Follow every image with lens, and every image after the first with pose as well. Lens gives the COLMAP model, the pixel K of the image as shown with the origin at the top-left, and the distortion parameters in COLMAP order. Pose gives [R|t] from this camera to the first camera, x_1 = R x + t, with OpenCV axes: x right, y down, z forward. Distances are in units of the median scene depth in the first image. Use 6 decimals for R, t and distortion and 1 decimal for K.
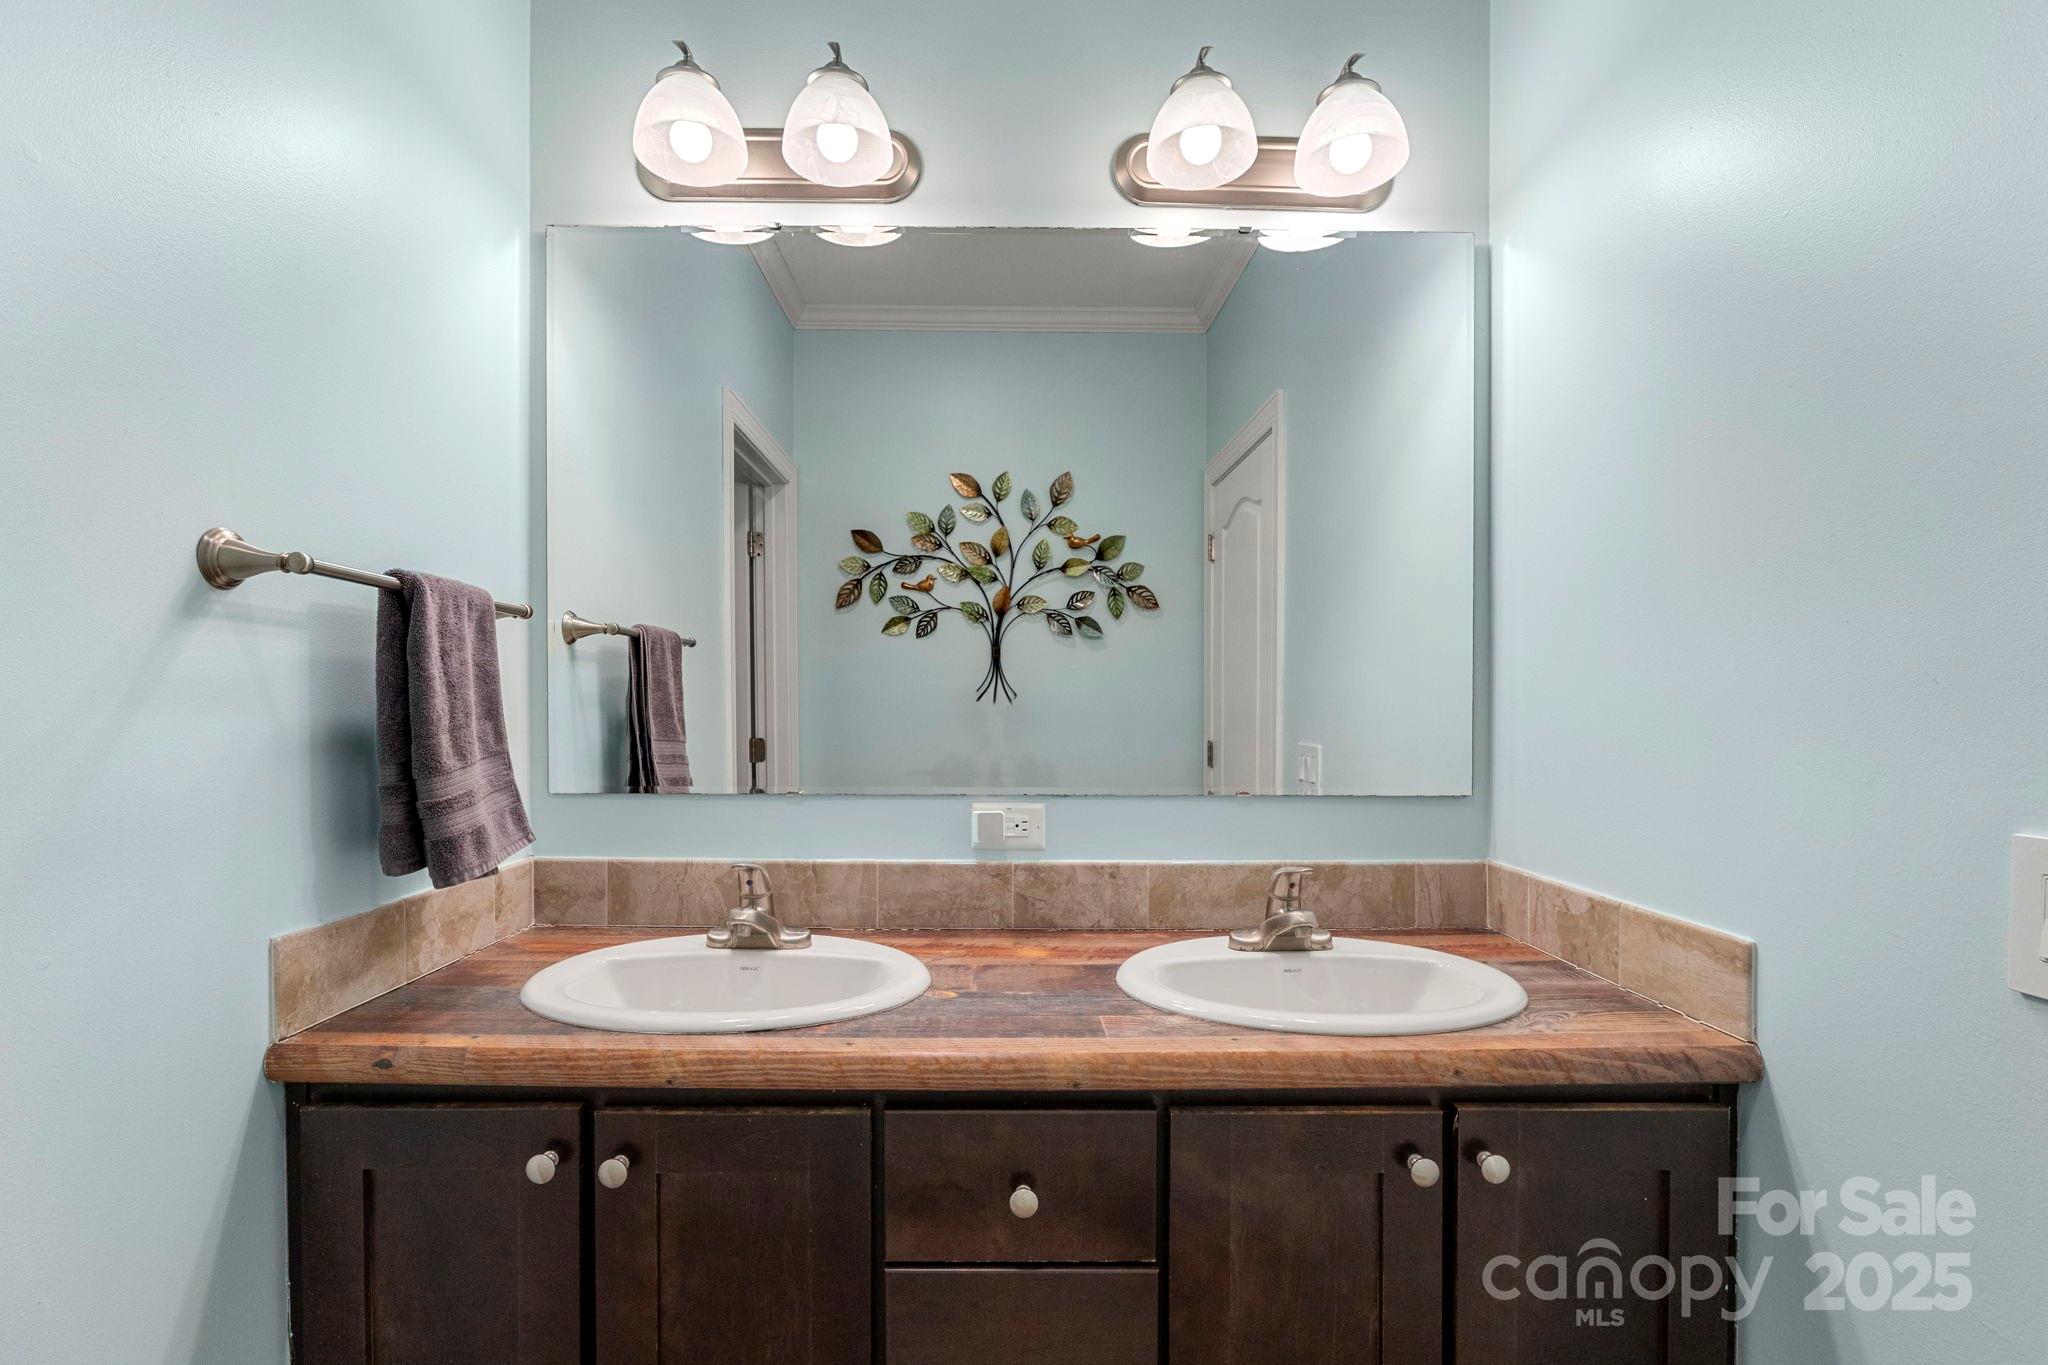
lens RADIAL K [[985.3, 0, 1024.0], [0, 985.3, 730.8], [0, 0, 1]] dist [-0.012551, 0.000527]
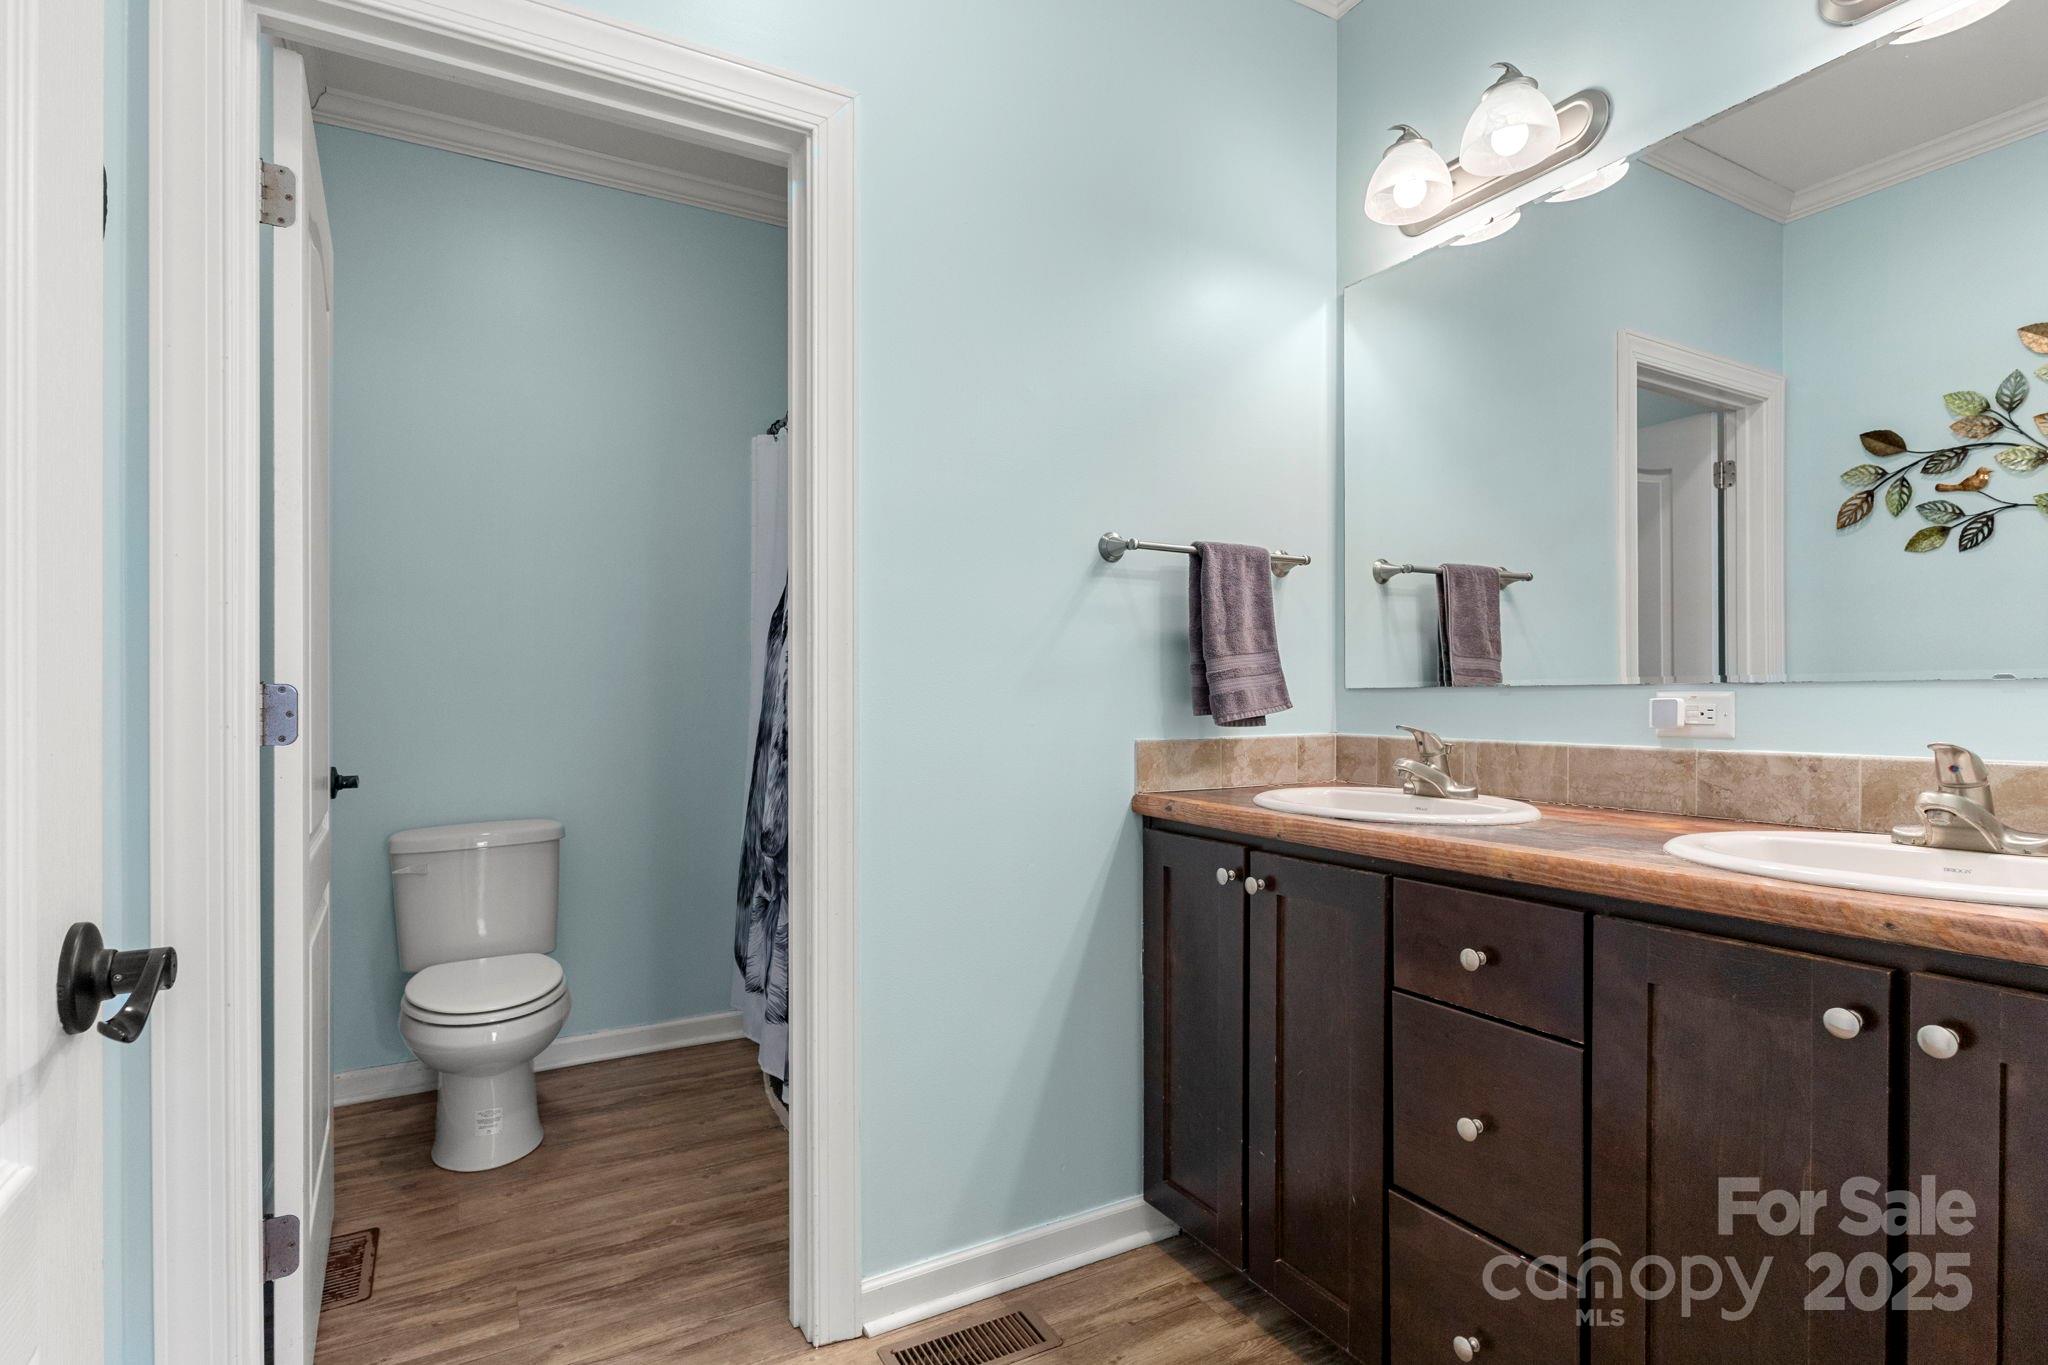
lens RADIAL K [[991.1, 0, 1028.1], [0, 991.1, 704.9], [0, 0, 1]] dist [-0.000797, 0.000823]
pose [[0.487502, 0.001173, -0.873121, 0.545155], [-0.010031, 0.999941, -0.004257, 0.099017], [0.873064, 0.010834, 0.487485, -0.095950]]
